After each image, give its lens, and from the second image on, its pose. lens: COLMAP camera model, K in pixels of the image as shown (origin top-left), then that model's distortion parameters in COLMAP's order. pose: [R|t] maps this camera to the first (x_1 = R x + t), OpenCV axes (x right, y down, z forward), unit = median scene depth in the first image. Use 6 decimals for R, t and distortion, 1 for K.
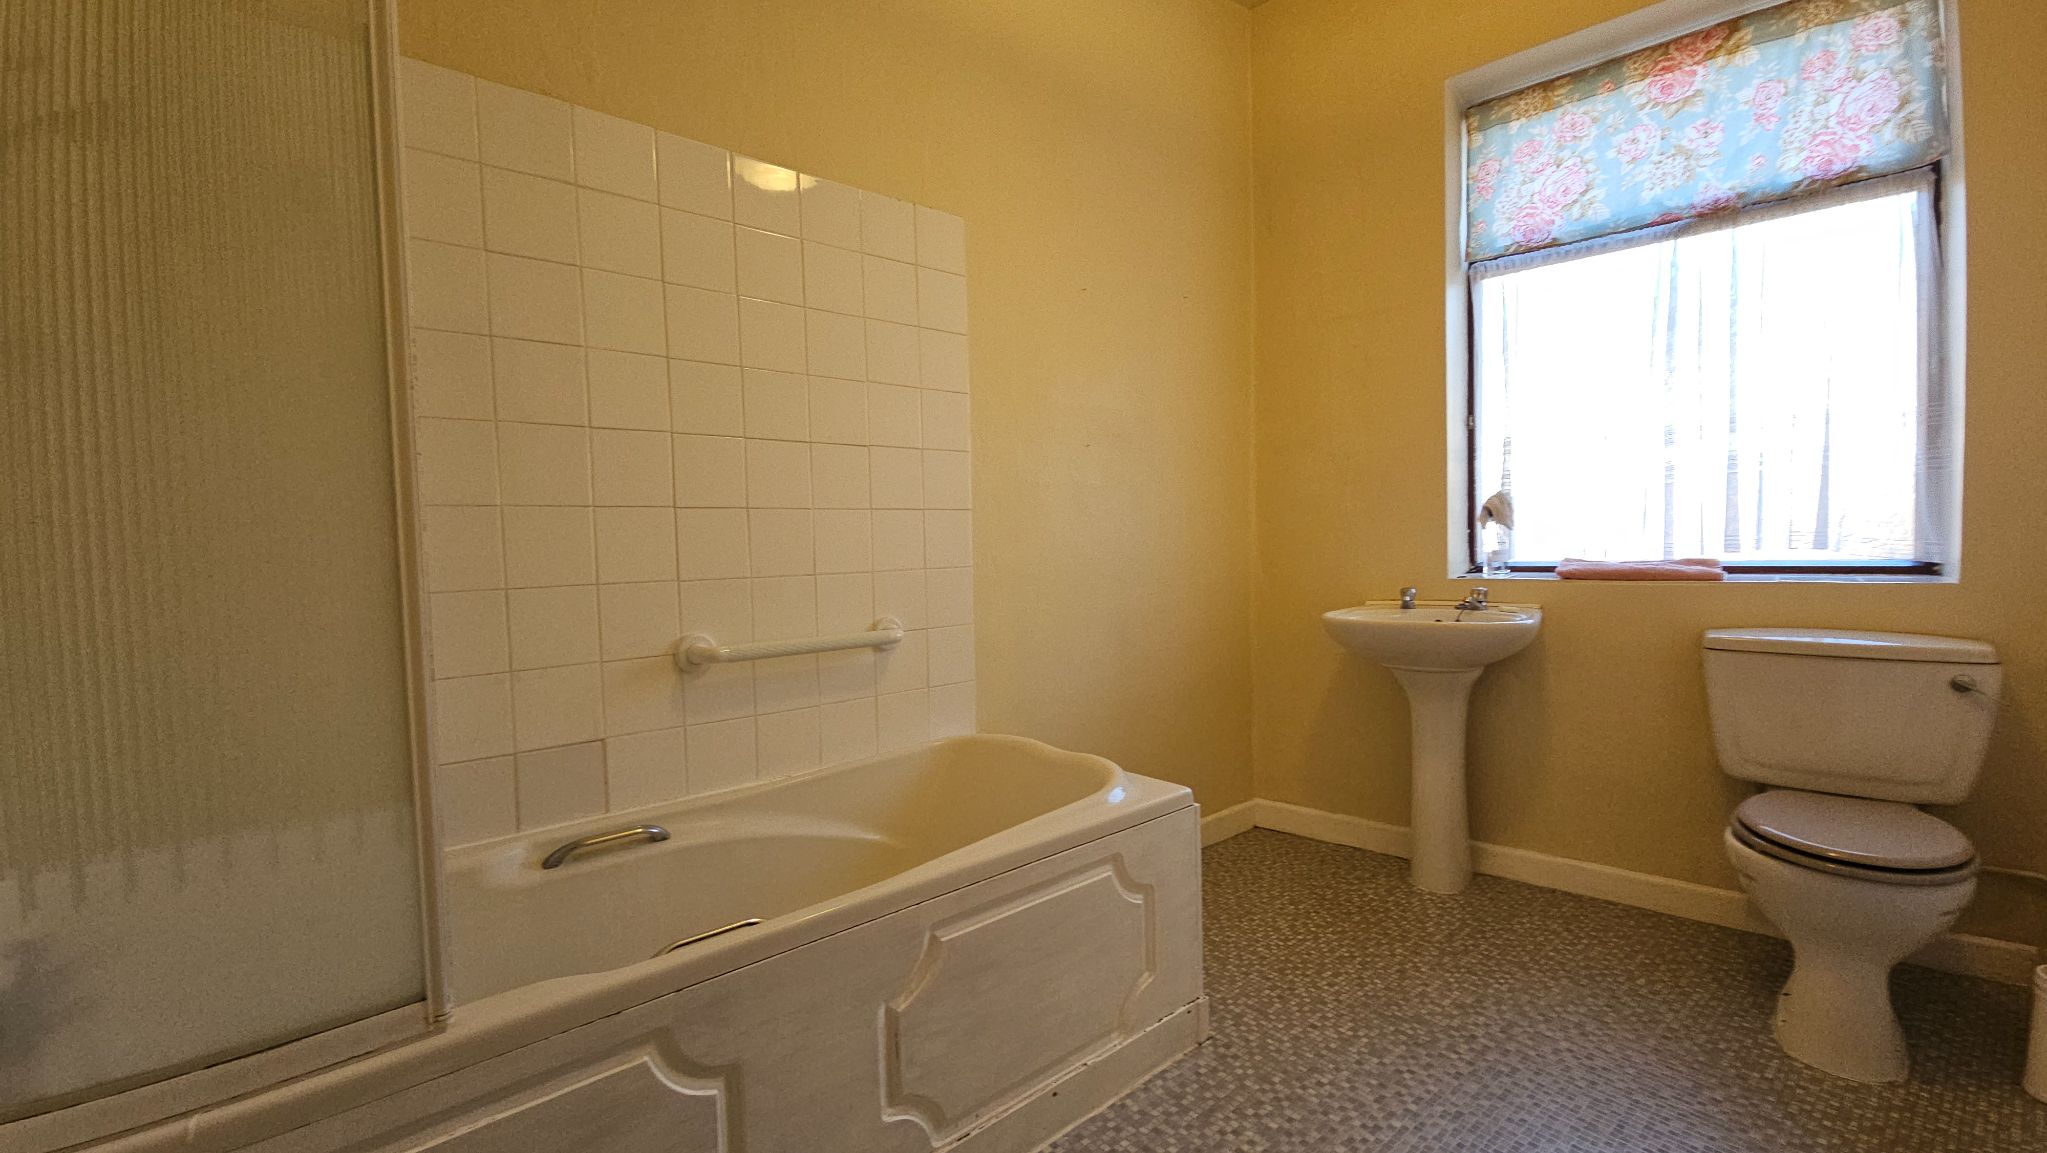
lens RADIAL K [[822.7, 0, 1023.5], [0, 822.7, 576.5], [0, 0, 1]] dist [-0.000535, -0.000082]
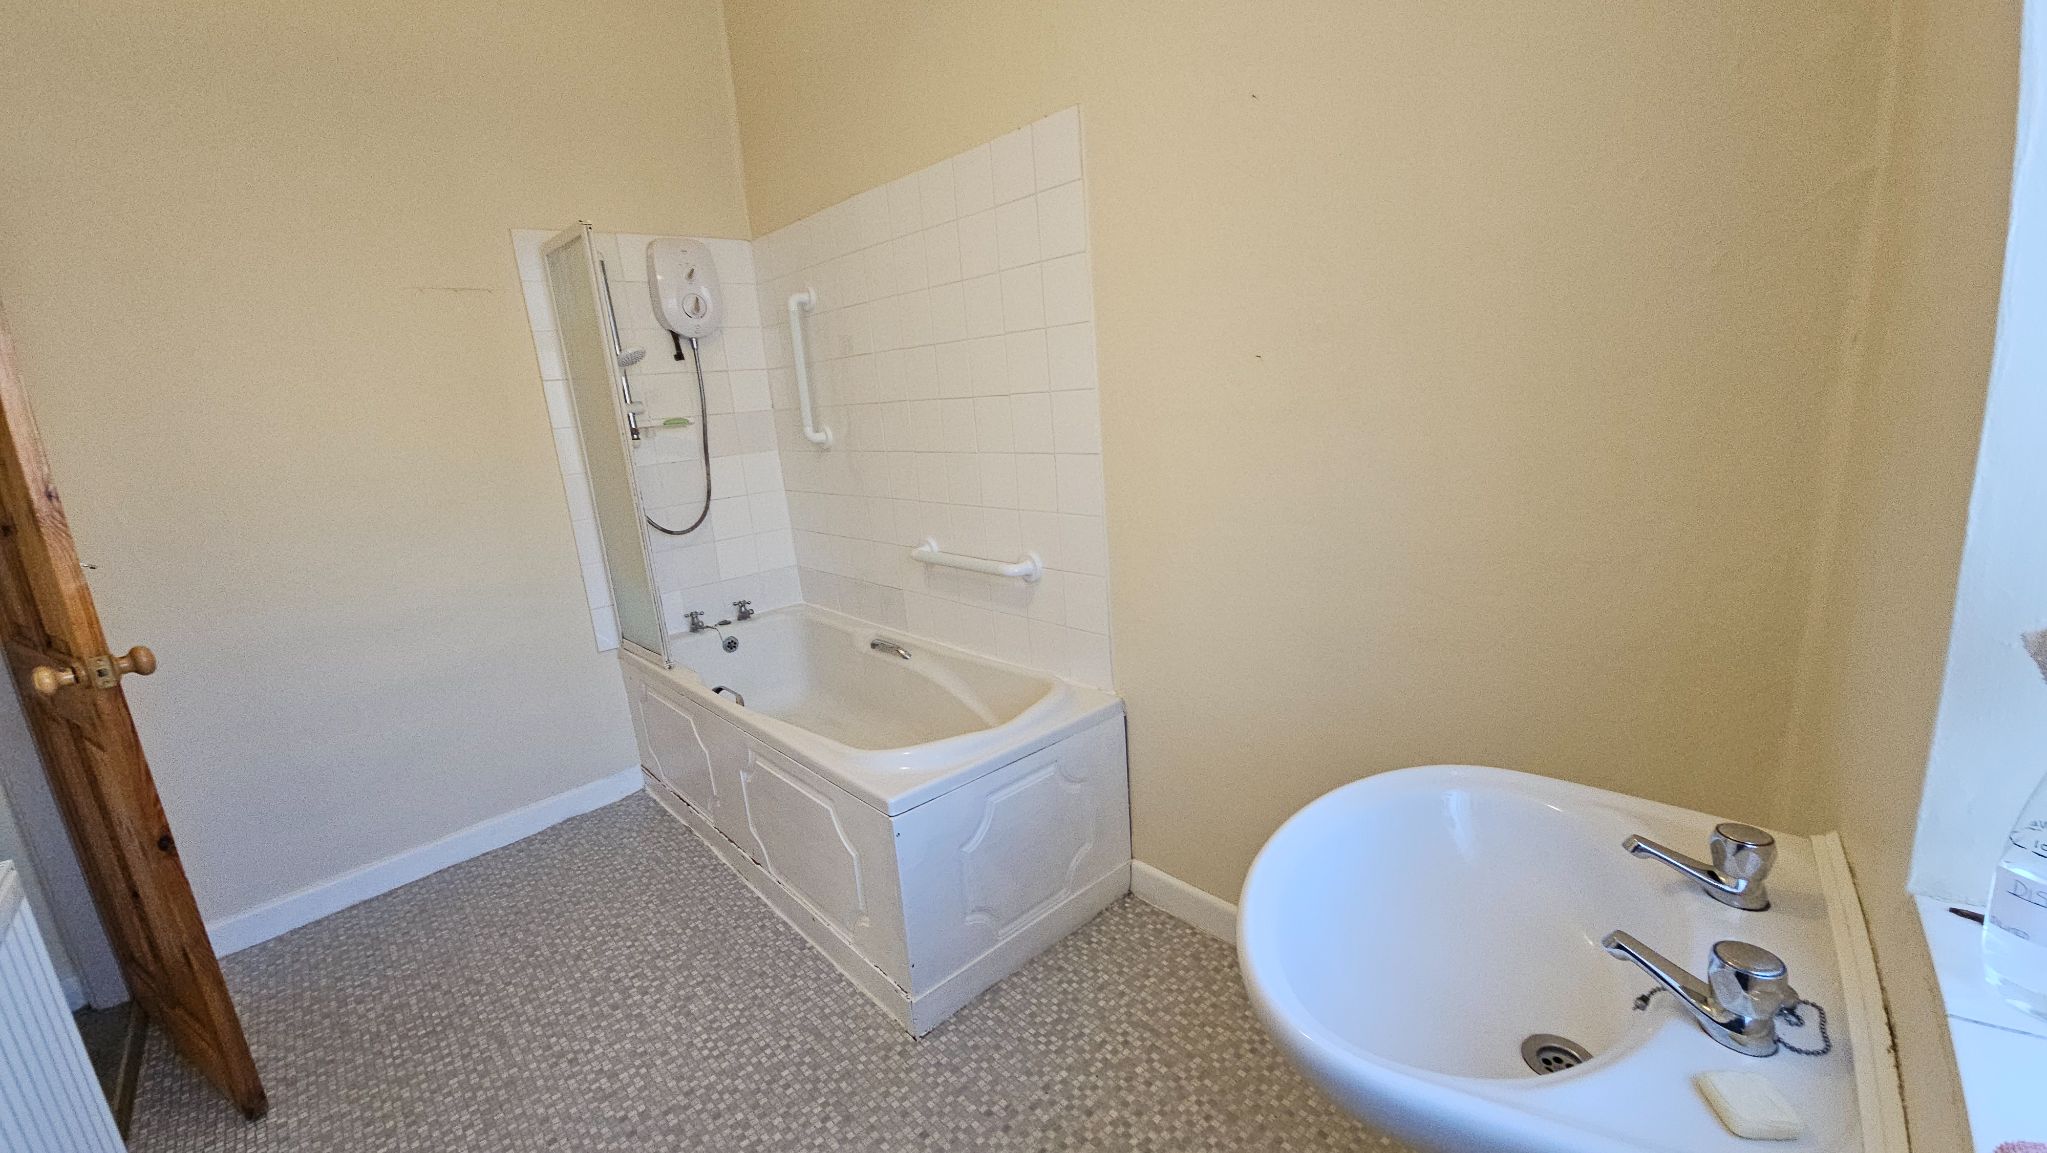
lens RADIAL K [[822.7, 0, 1023.5], [0, 822.7, 576.5], [0, 0, 1]] dist [-0.000535, -0.000082]
pose [[0.042034, 0.238446, -0.970246, 1.027866], [0.028659, 0.970417, 0.239730, -0.207245], [0.998705, -0.037883, 0.033957, 1.082613]]
